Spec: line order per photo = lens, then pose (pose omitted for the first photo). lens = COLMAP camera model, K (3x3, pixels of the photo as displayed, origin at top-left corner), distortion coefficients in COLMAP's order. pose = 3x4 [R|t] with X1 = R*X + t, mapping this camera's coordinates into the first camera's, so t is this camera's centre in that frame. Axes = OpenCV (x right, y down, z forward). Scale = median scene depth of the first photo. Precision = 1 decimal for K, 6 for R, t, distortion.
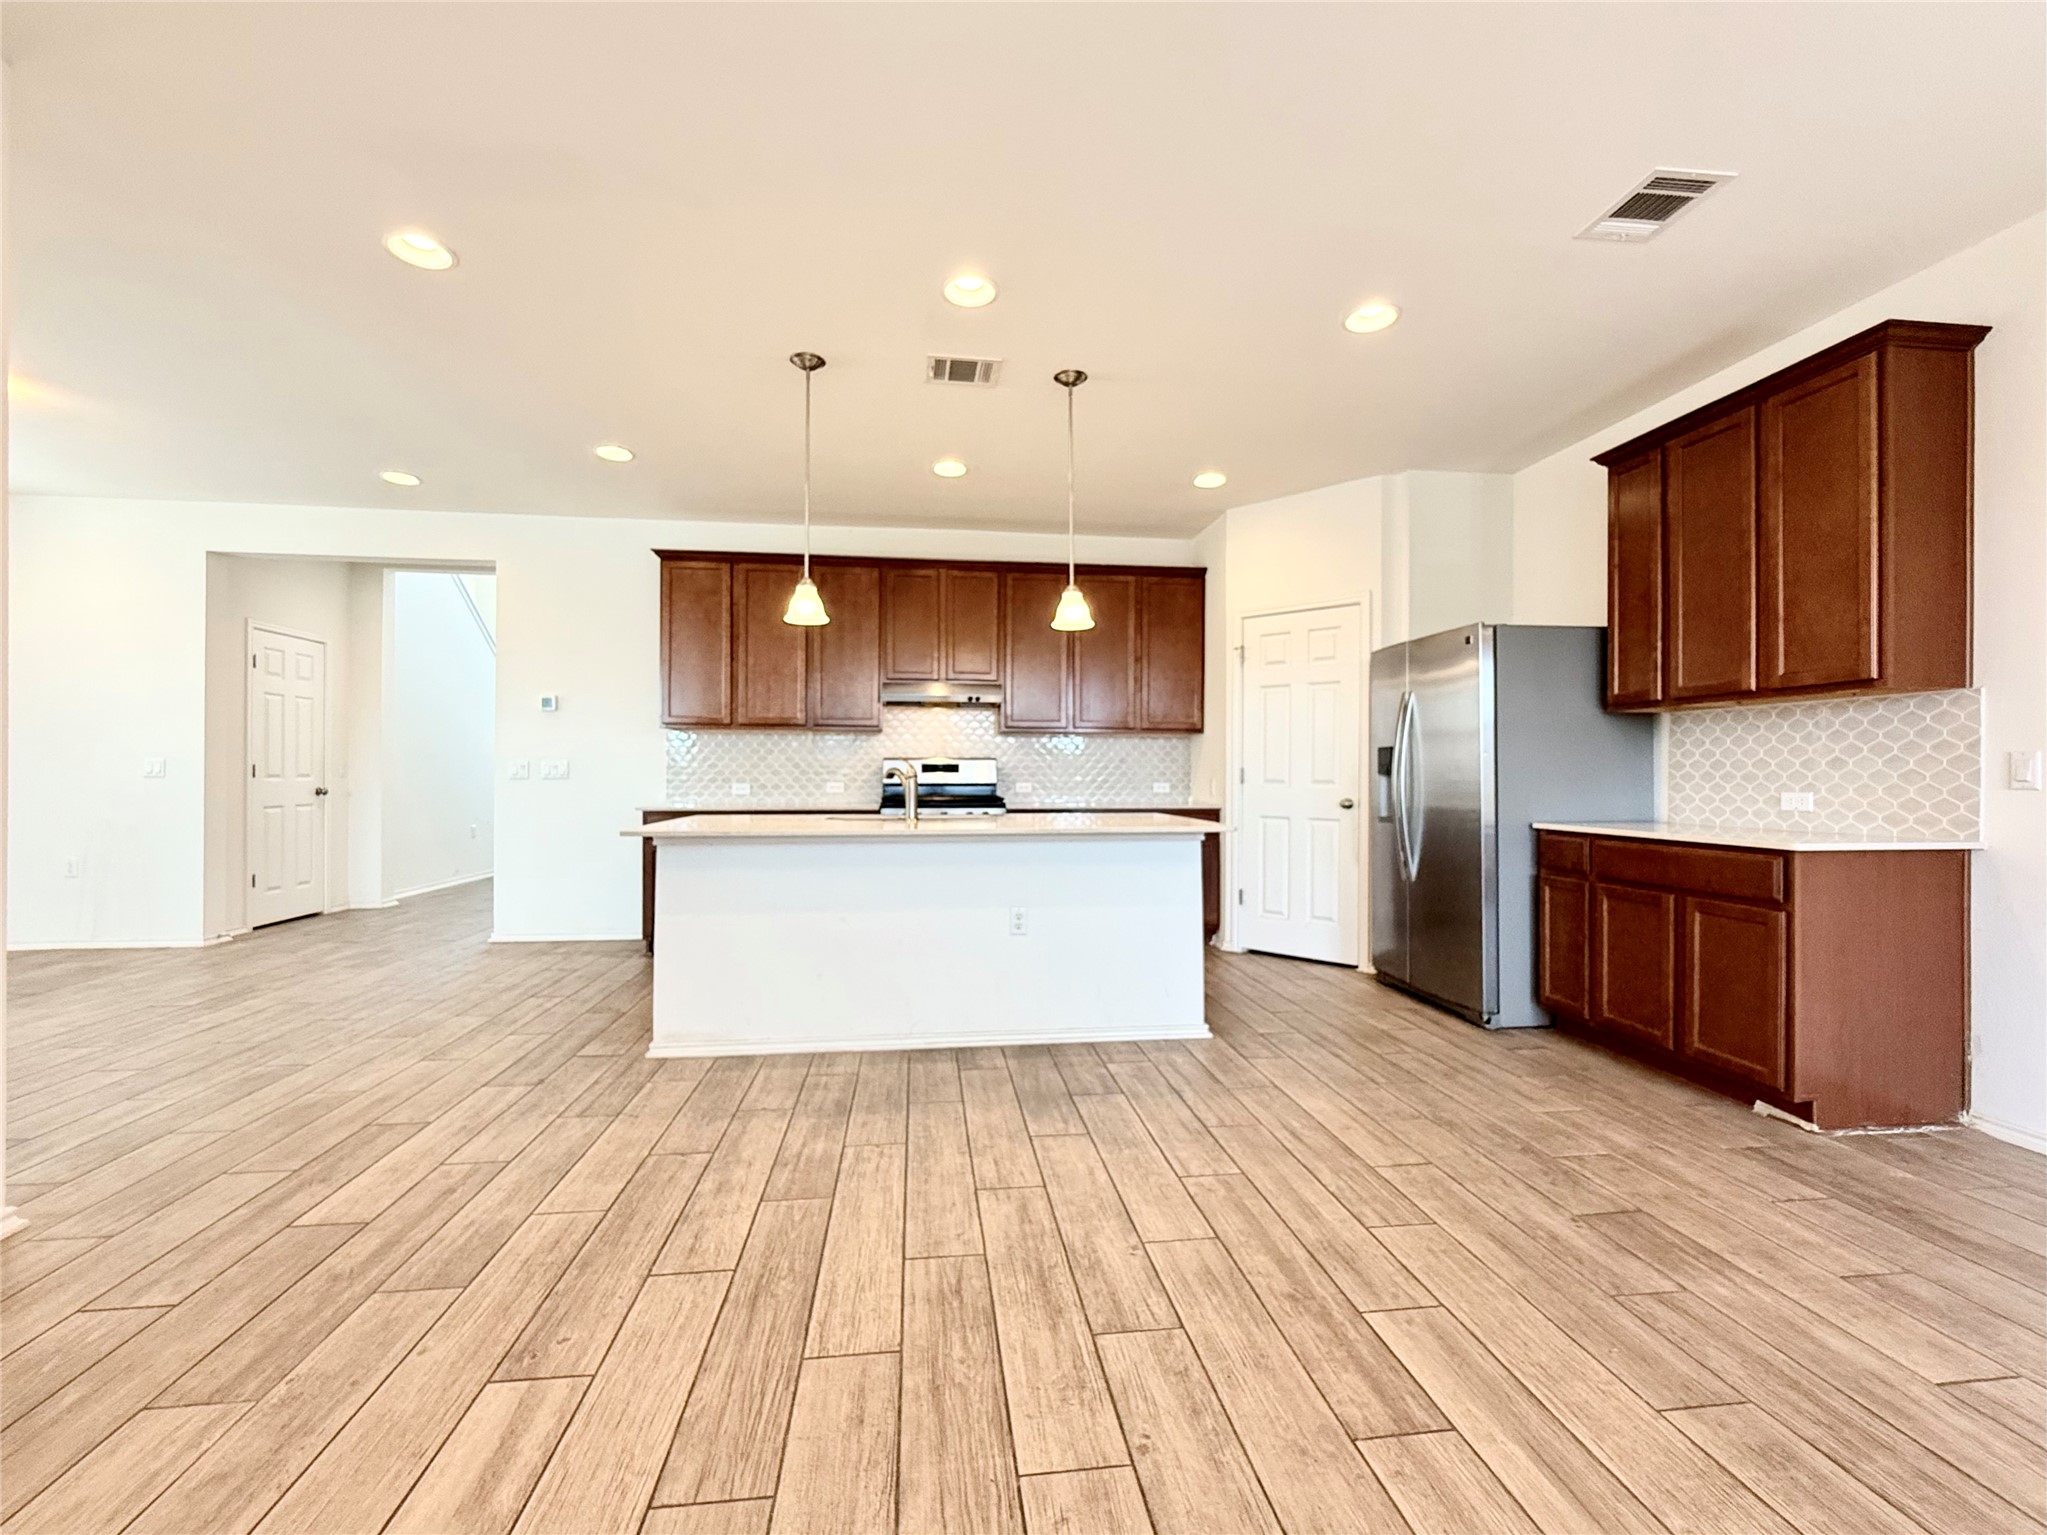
lens RADIAL K [[858.0, 0, 1021.4], [0, 858.0, 771.0], [0, 0, 1]] dist [0.001475, -0.000077]
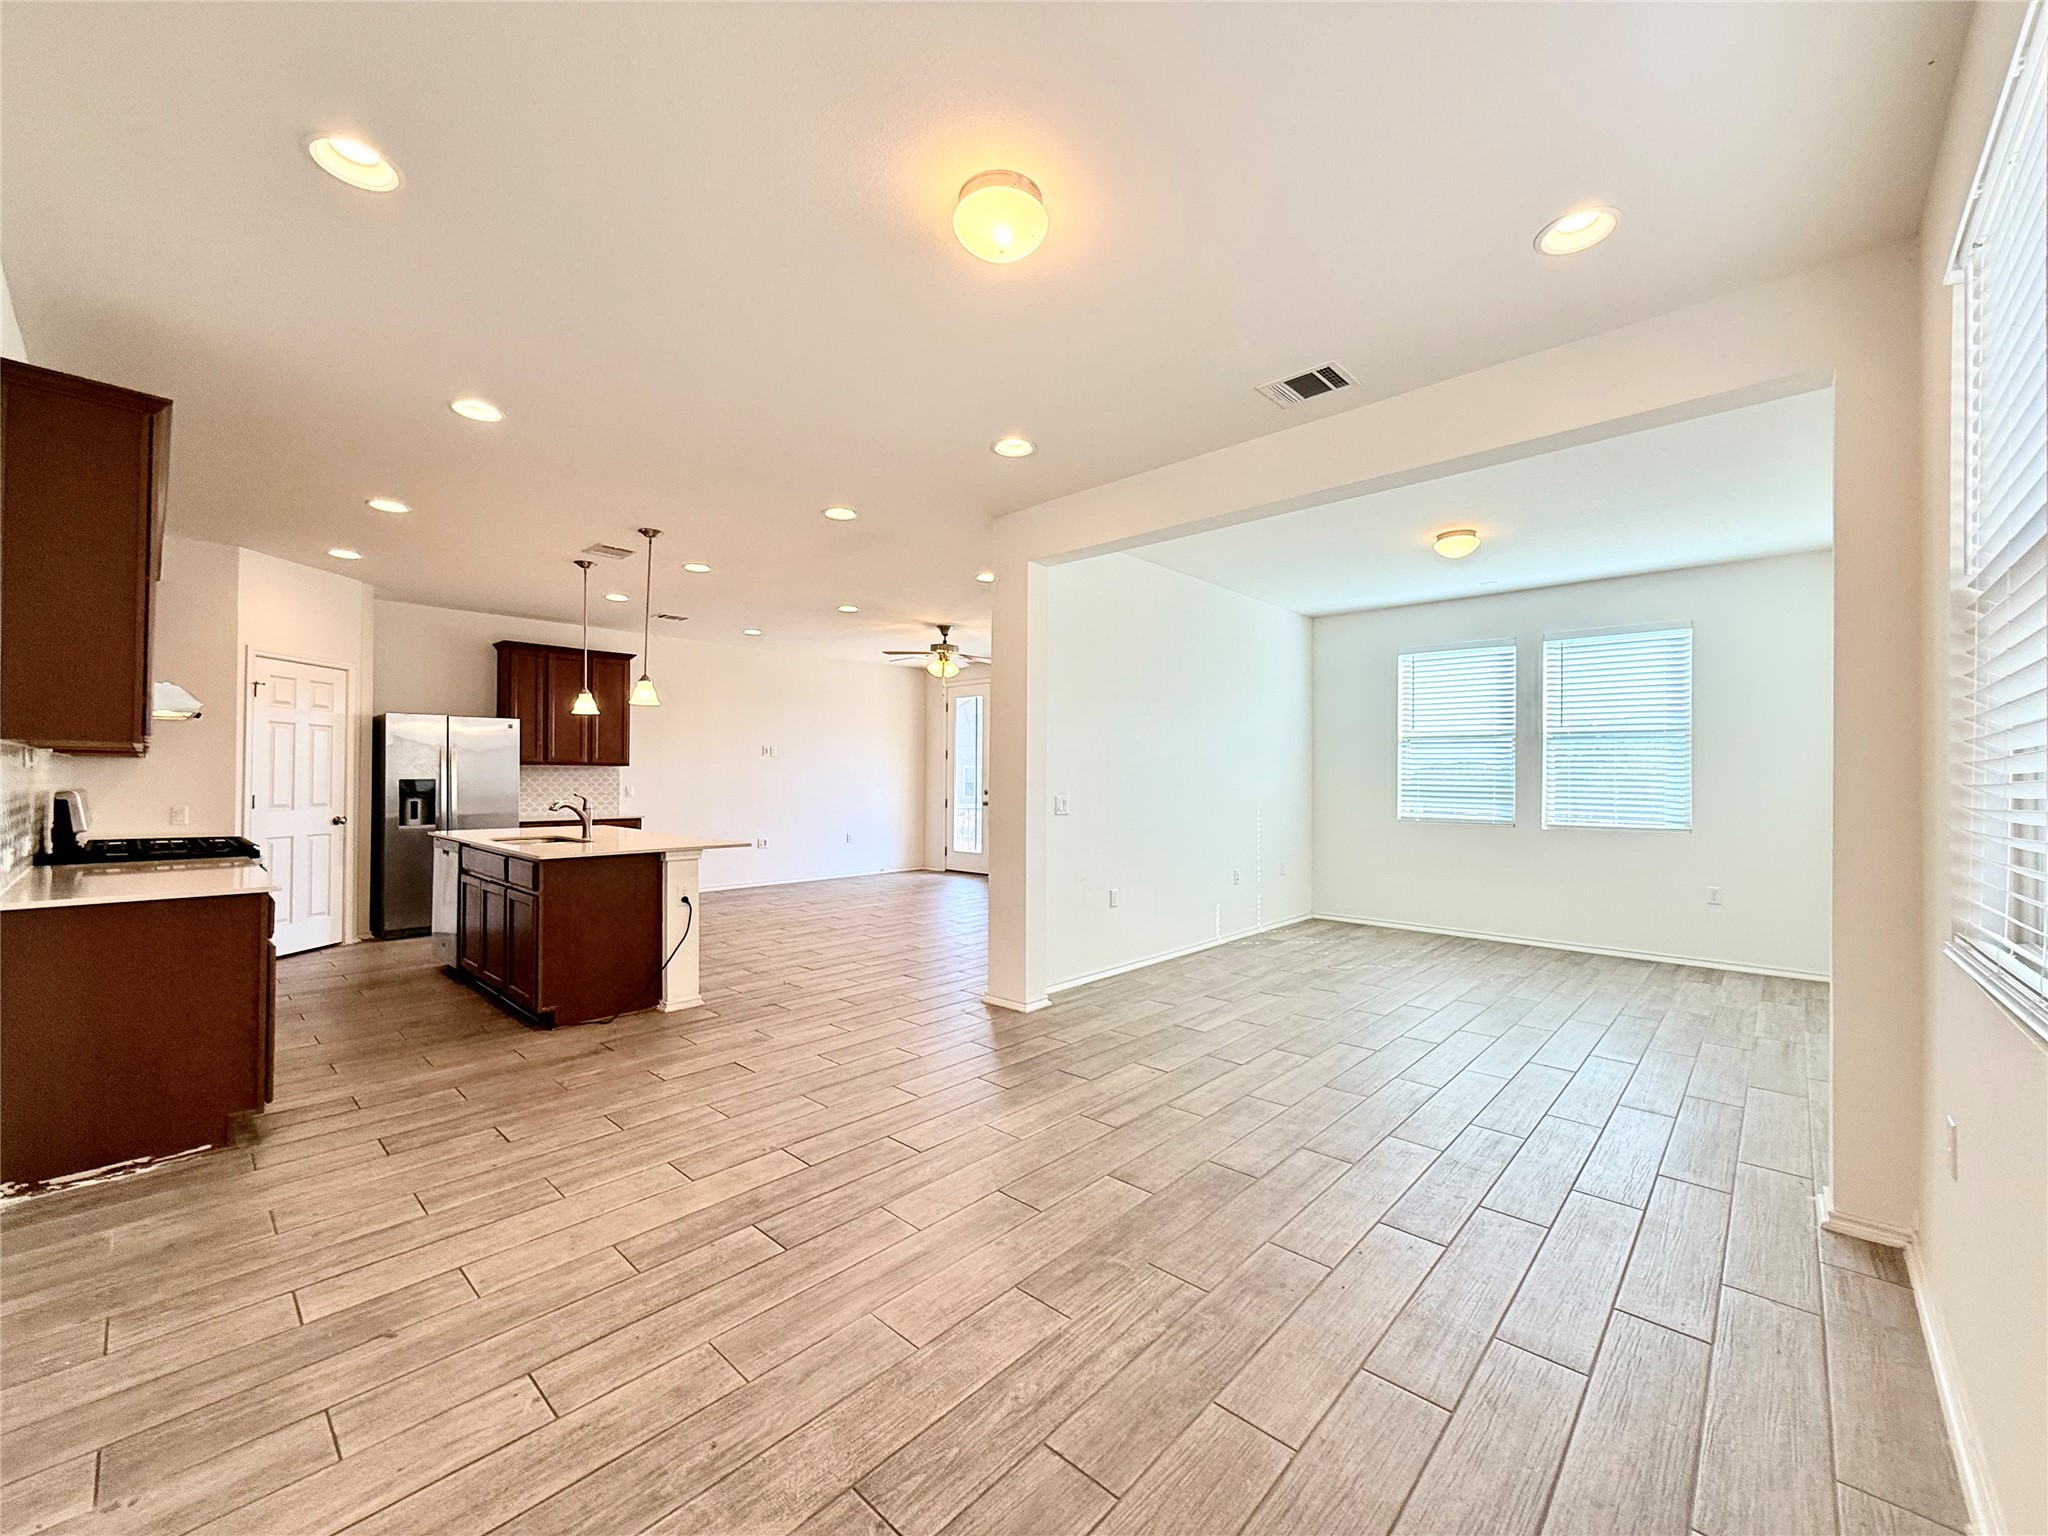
lens RADIAL K [[816.4, 0, 1019.6], [0, 816.4, 771.0], [0, 0, 1]] dist [0.000083, -0.000169]
pose [[-0.641625, -0.001012, 0.767017, -2.089346], [-0.011404, 0.999901, -0.008221, -0.065985], [-0.766933, -0.014022, -0.641574, 1.677796]]
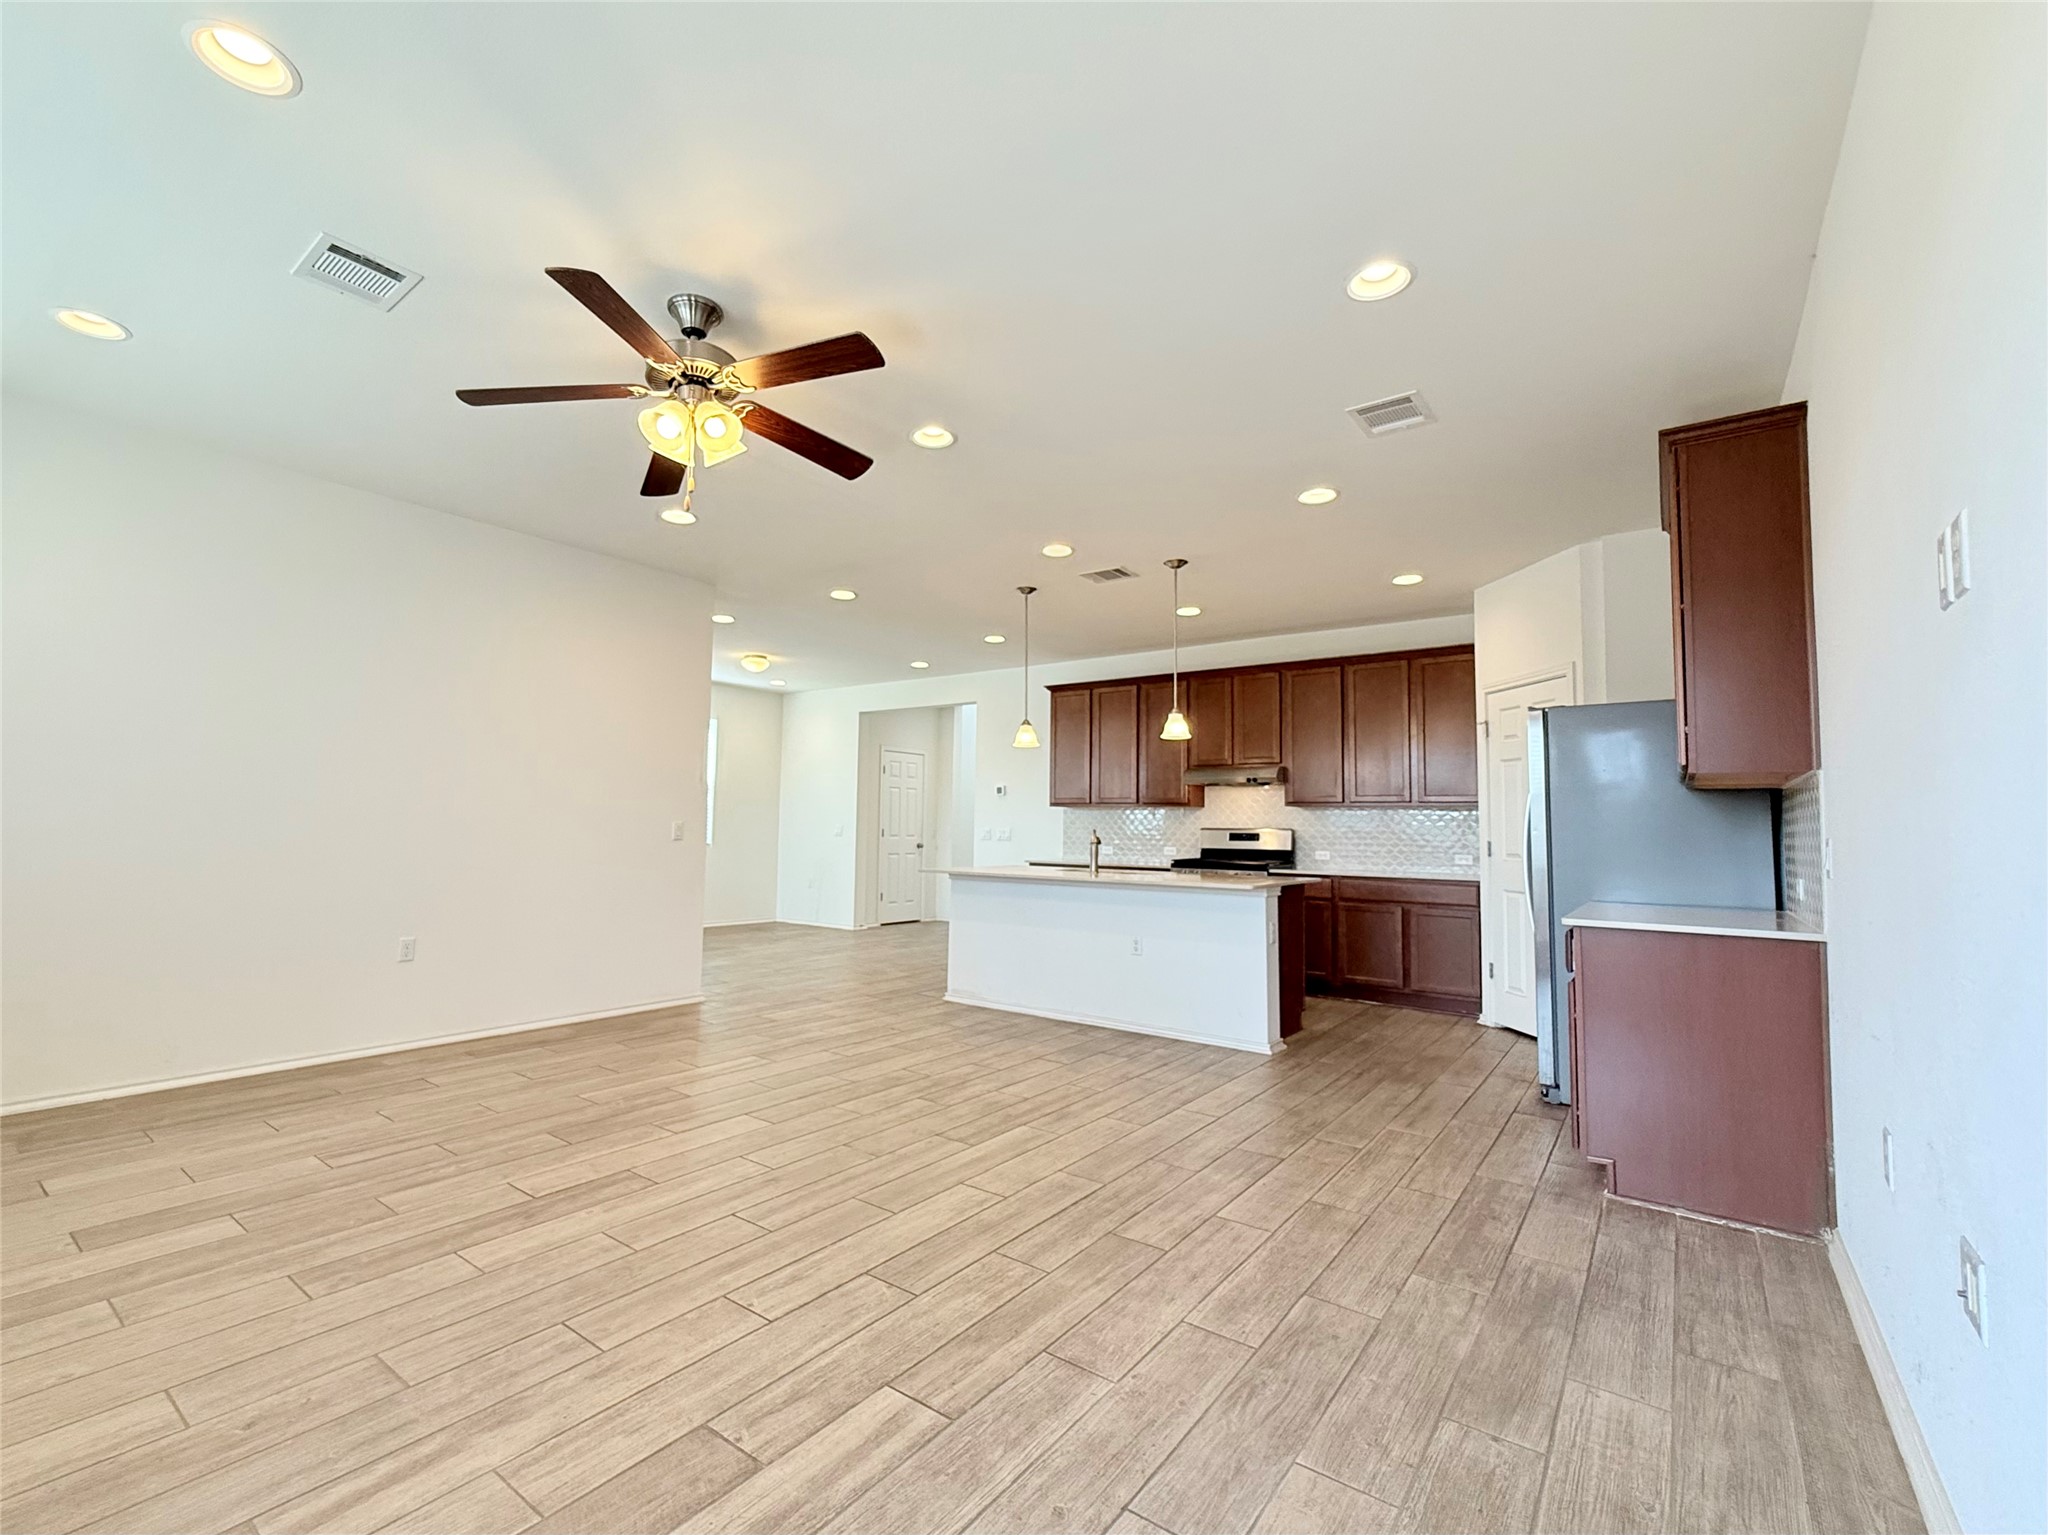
lens RADIAL K [[904.9, 0, 977.1], [0, 904.9, 765.3], [0, 0, 1]] dist [0.012754, 0.000027]
pose [[0.710398, -0.040986, -0.702605, 1.061608], [-0.011897, 0.997461, -0.070215, -0.019051], [0.703699, 0.058240, 0.708107, -0.335726]]
